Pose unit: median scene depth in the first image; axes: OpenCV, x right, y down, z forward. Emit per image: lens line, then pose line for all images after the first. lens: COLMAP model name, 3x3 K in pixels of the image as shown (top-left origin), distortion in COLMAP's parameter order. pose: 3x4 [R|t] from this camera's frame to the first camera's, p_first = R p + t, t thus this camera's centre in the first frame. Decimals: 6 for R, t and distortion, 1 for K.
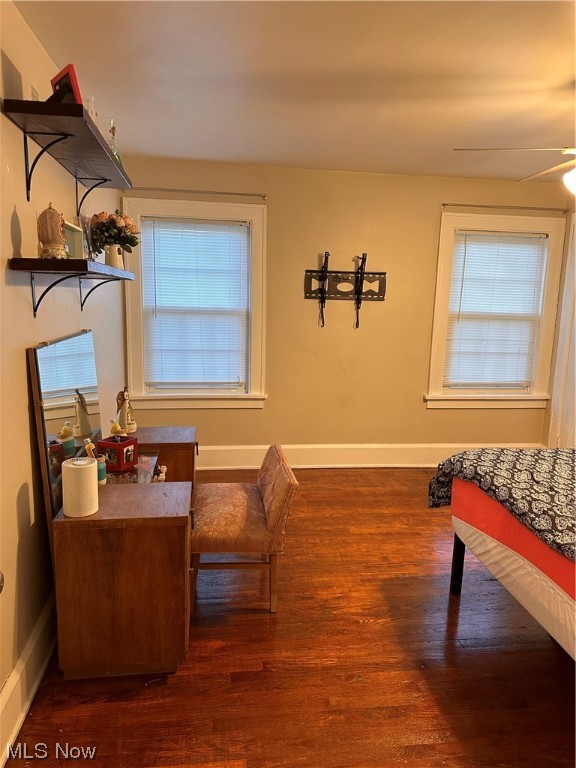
lens RADIAL K [[547.2, 0, 290.5], [0, 547.2, 388.2], [0, 0, 1]] dist [0.020903, -0.051443]
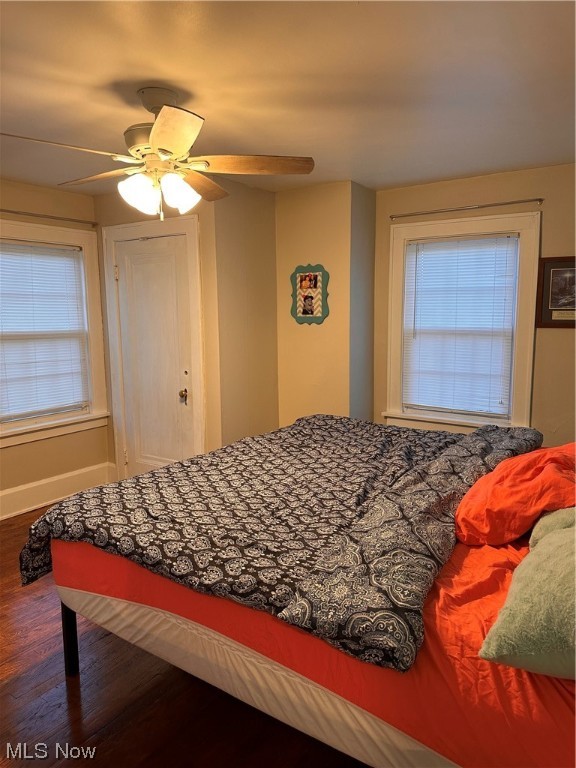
lens RADIAL K [[547.2, 0, 289.6], [0, 547.2, 379.5], [0, 0, 1]] dist [0.020903, -0.051443]
pose [[0.676446, -0.130638, 0.724814, -0.022316], [0.159383, 0.986788, 0.029108, -0.041627], [-0.719040, 0.095833, 0.688330, 0.187068]]
